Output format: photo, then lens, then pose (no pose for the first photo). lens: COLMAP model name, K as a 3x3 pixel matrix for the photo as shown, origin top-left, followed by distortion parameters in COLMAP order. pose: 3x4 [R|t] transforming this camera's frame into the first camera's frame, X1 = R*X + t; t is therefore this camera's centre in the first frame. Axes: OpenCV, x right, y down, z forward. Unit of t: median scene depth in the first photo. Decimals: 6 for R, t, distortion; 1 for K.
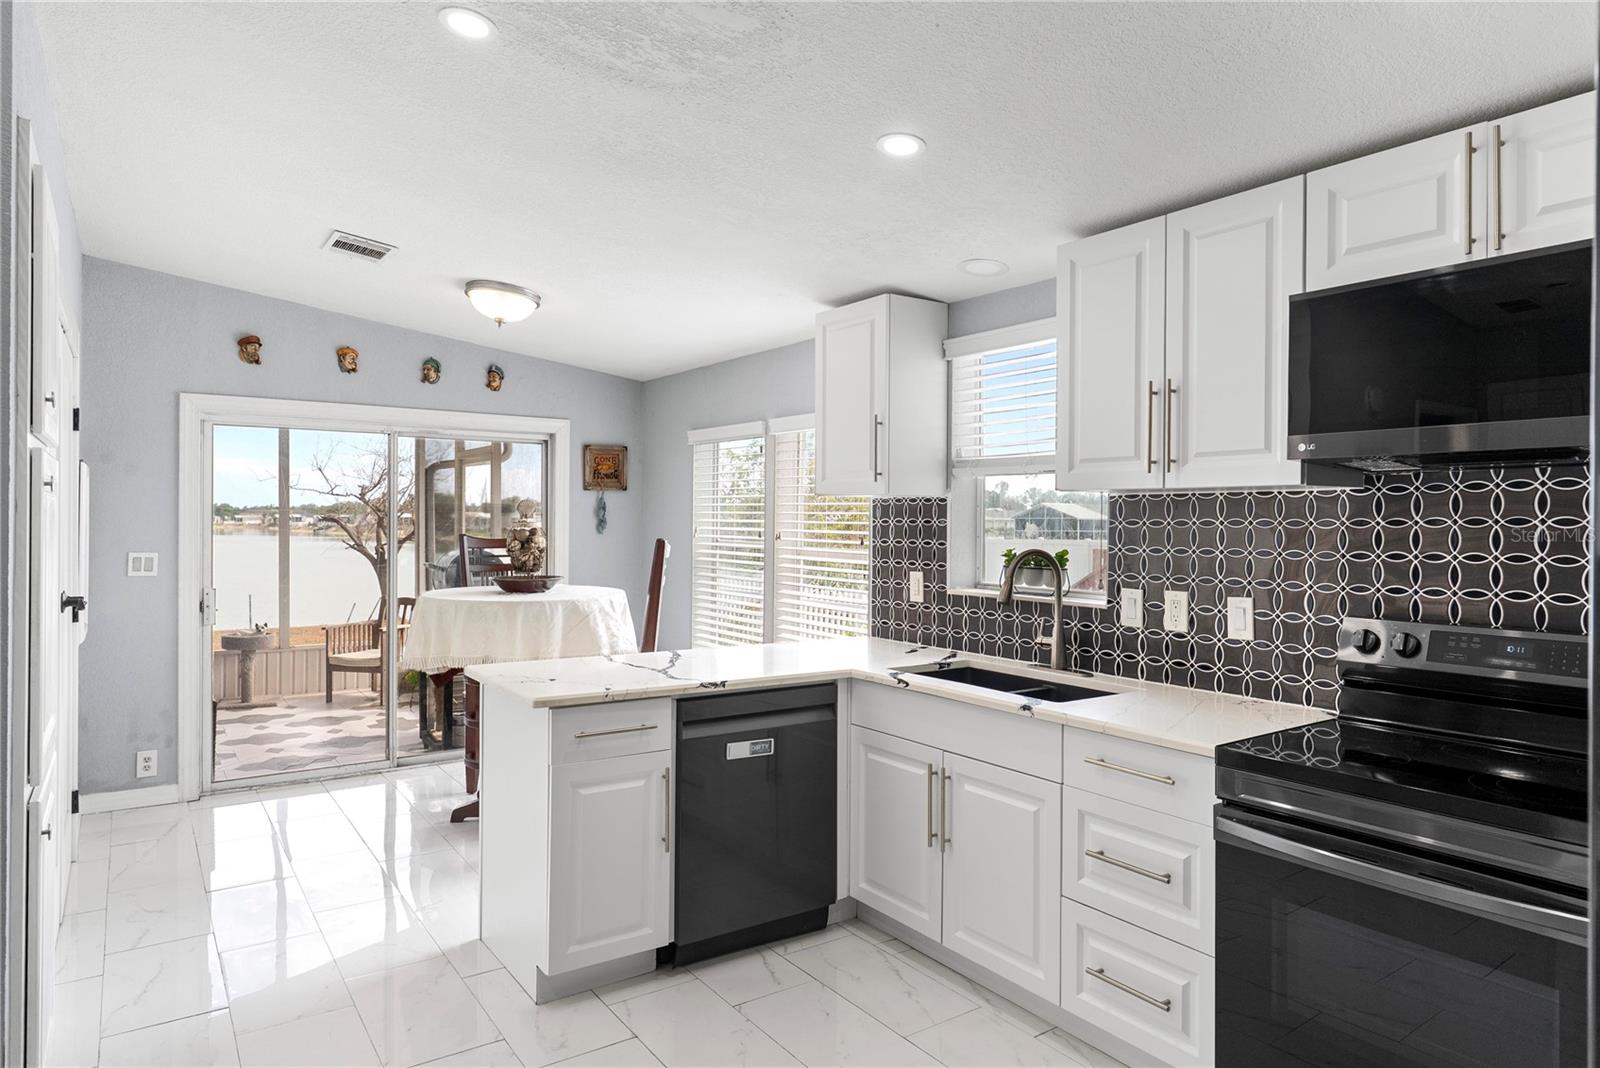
lens RADIAL K [[964.5, 0, 793.4], [0, 964.5, 530.4], [0, 0, 1]] dist [0.001127, 0.003937]
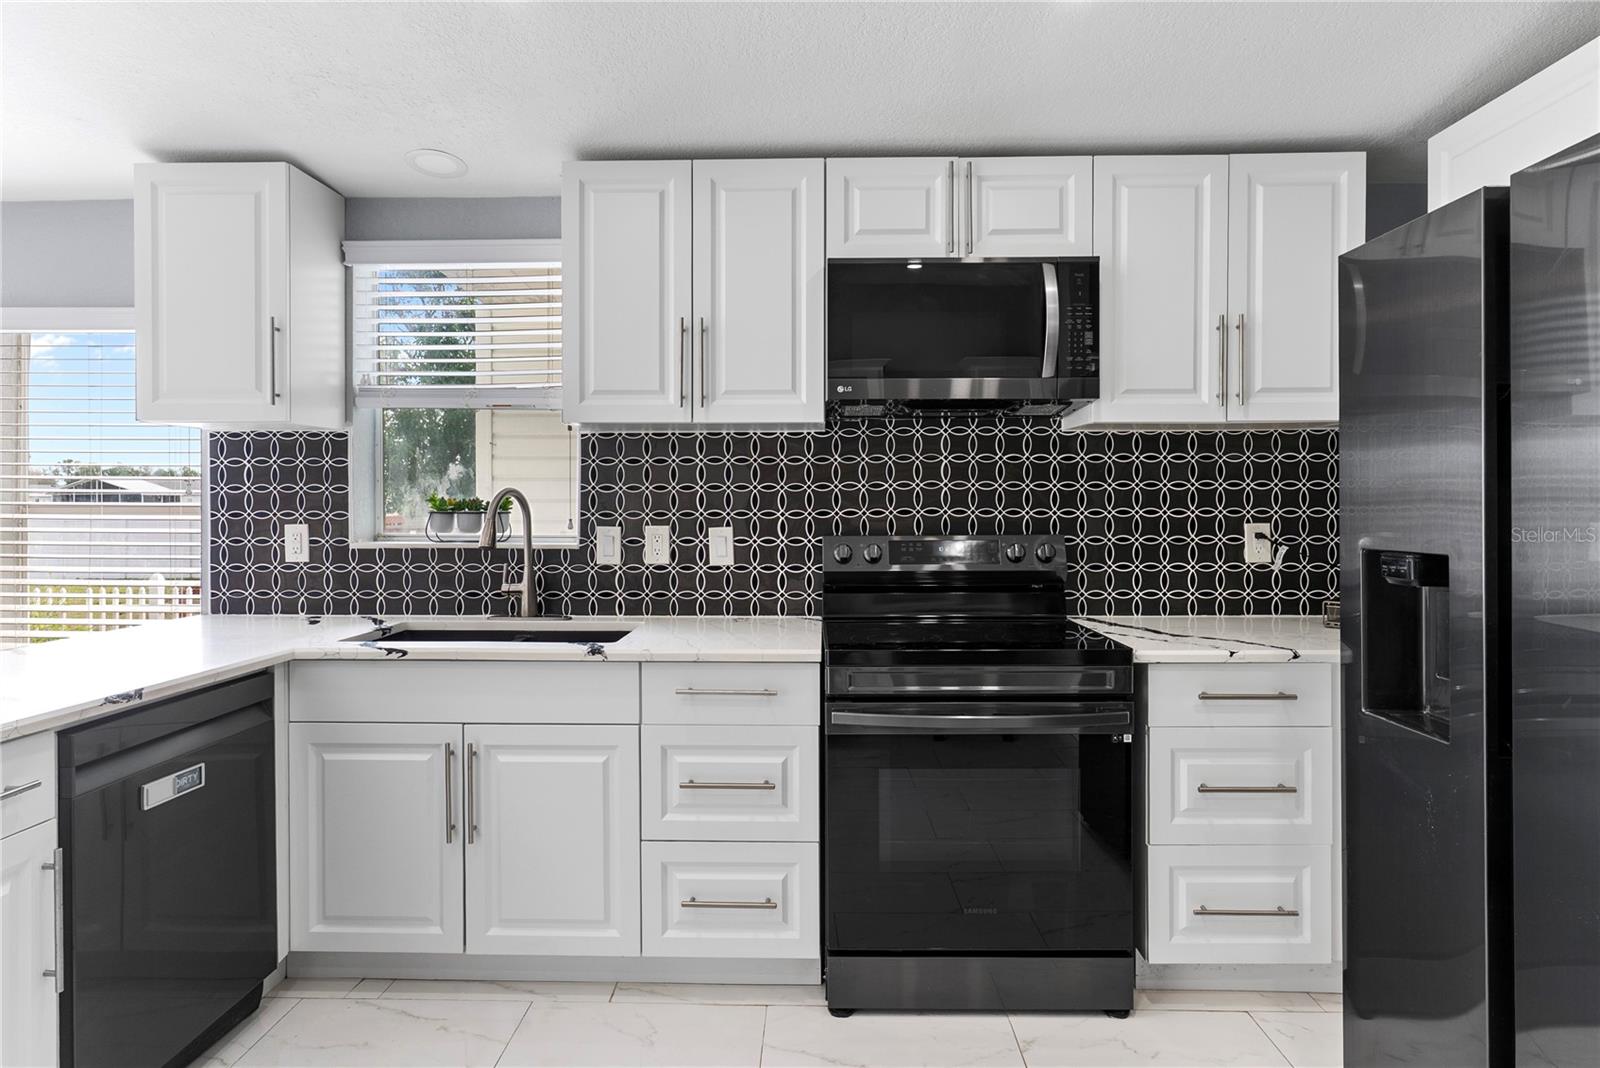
lens RADIAL K [[899.2, 0, 798.1], [0, 899.2, 507.9], [0, 0, 1]] dist [-0.001788, 0.002849]
pose [[0.595014, -0.016010, 0.803556, -0.295246], [0.012486, 0.999865, 0.010676, 0.035010], [-0.803618, 0.003680, 0.595134, 0.295634]]
